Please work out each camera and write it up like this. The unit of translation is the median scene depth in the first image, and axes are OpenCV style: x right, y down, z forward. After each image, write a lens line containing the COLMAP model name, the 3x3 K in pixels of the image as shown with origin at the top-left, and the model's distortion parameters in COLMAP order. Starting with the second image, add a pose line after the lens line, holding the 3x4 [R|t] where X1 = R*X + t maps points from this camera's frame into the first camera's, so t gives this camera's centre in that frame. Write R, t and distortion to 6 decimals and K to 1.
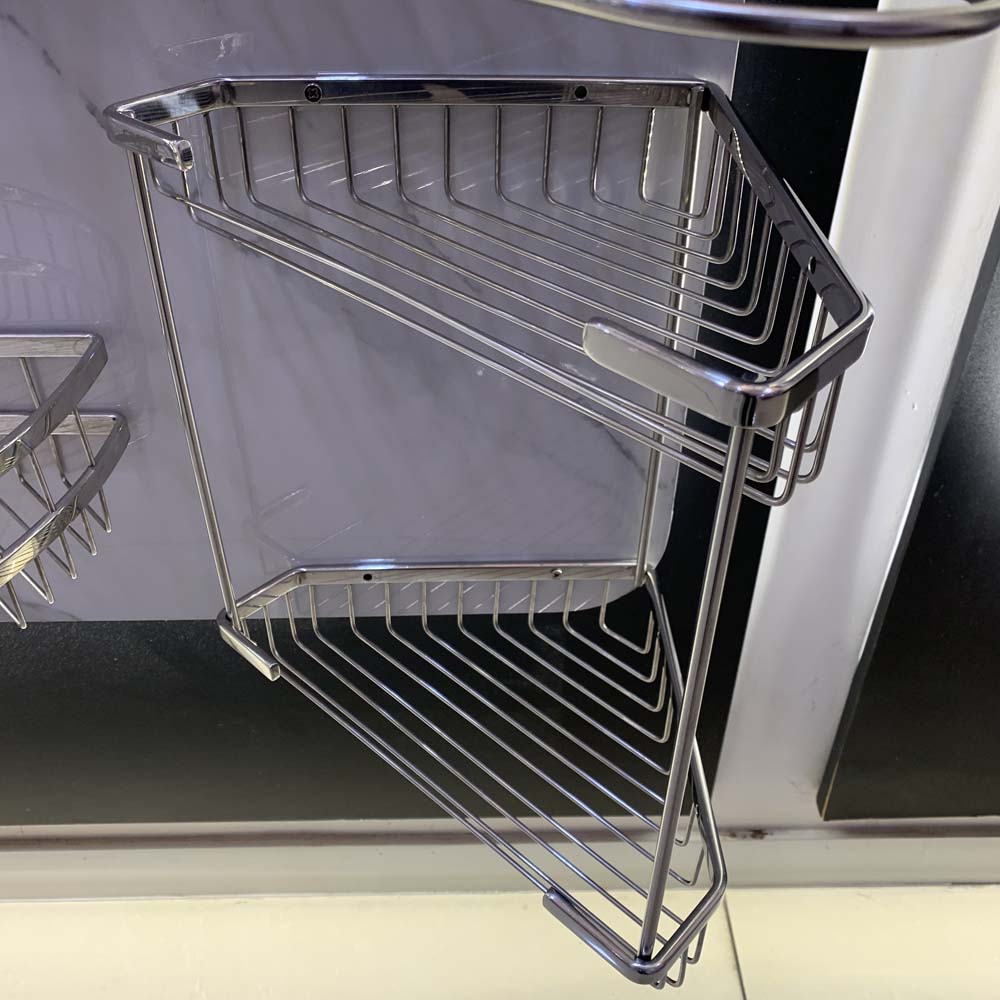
lens RADIAL K [[1050.7, 0, 507.3], [0, 1050.7, 507.0], [0, 0, 1]] dist [0.017841, 0.000000]
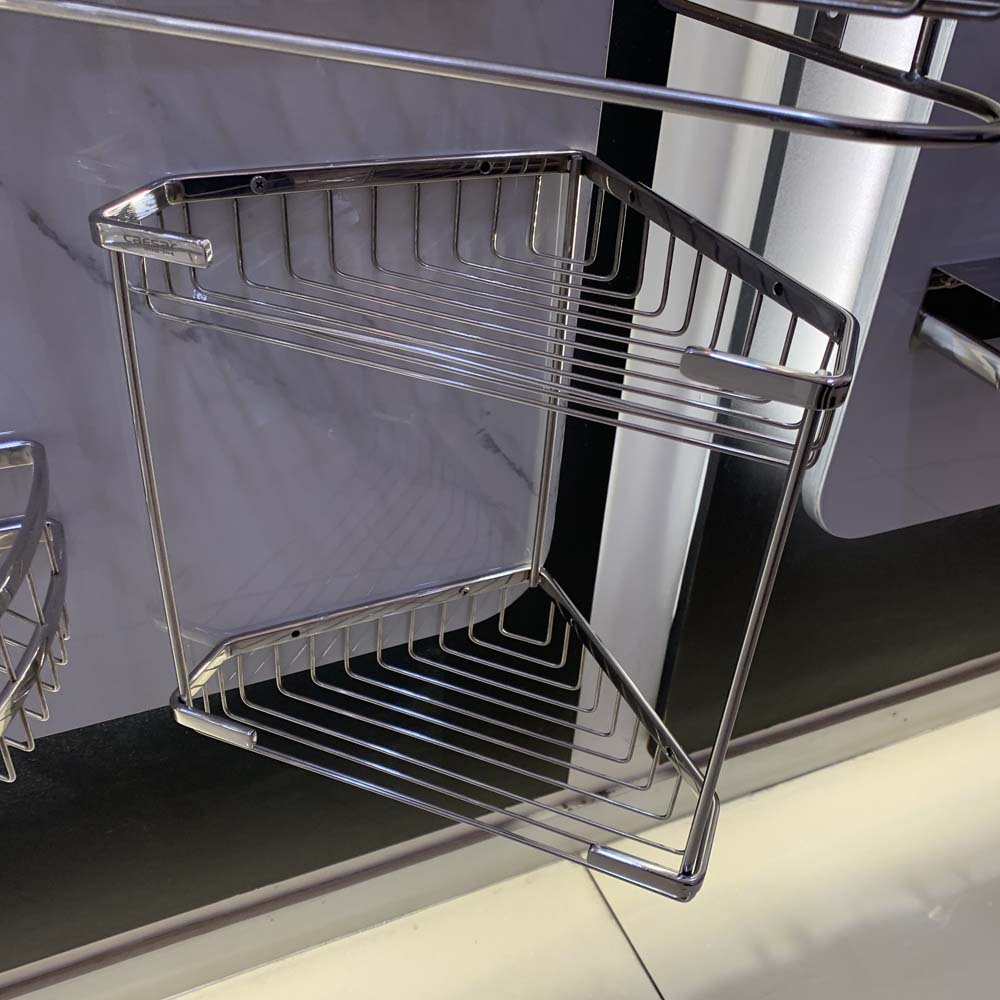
lens RADIAL K [[1050.7, 0, 517.7], [0, 1050.7, 511.7], [0, 0, 1]] dist [0.017841, 0.000000]
pose [[0.918096, -0.184492, 0.350802, -0.299230], [0.195401, 0.980714, 0.004380, -0.014058], [-0.344845, 0.064526, 0.936439, -0.061594]]
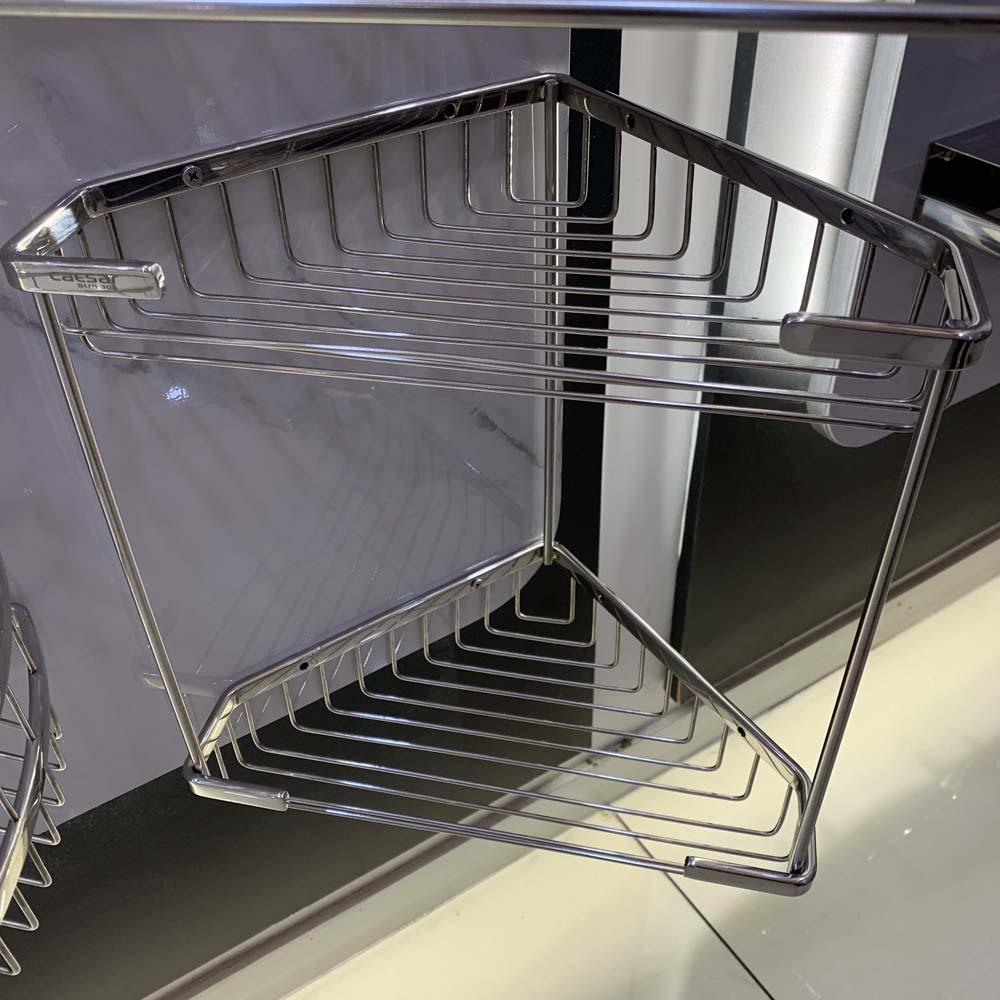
lens RADIAL K [[1050.7, 0, 498.8], [0, 1050.7, 511.9], [0, 0, 1]] dist [0.017841, 0.000000]
pose [[0.856054, -0.357536, 0.373282, -0.310197], [0.346560, 0.932821, 0.098700, -0.100187], [-0.383494, 0.044872, 0.922453, 0.076684]]
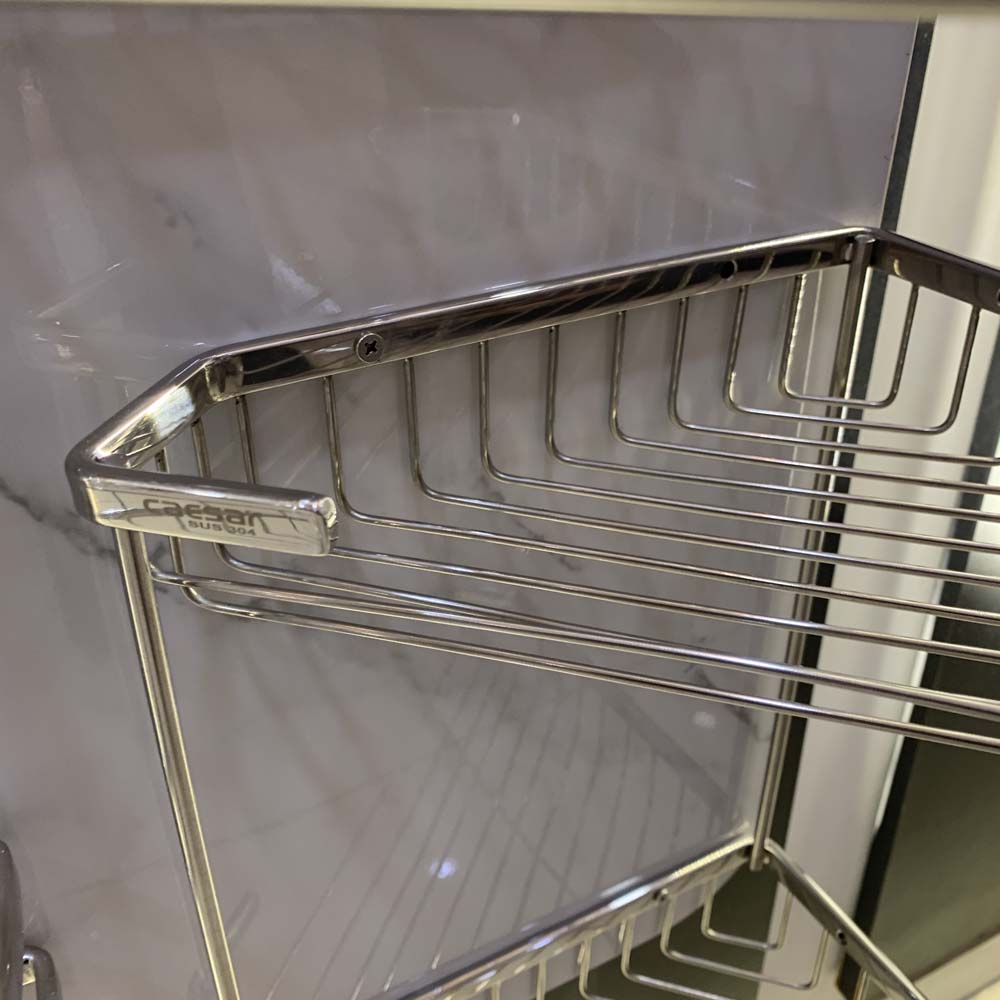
lens RADIAL K [[1050.7, 0, 491.7], [0, 1050.7, 506.8], [0, 0, 1]] dist [0.017841, 0.000000]
pose [[0.899569, -0.245874, 0.361000, -0.280007], [0.287725, 0.955419, -0.066247, -0.194833], [-0.328618, 0.163463, 0.930210, 0.350013]]
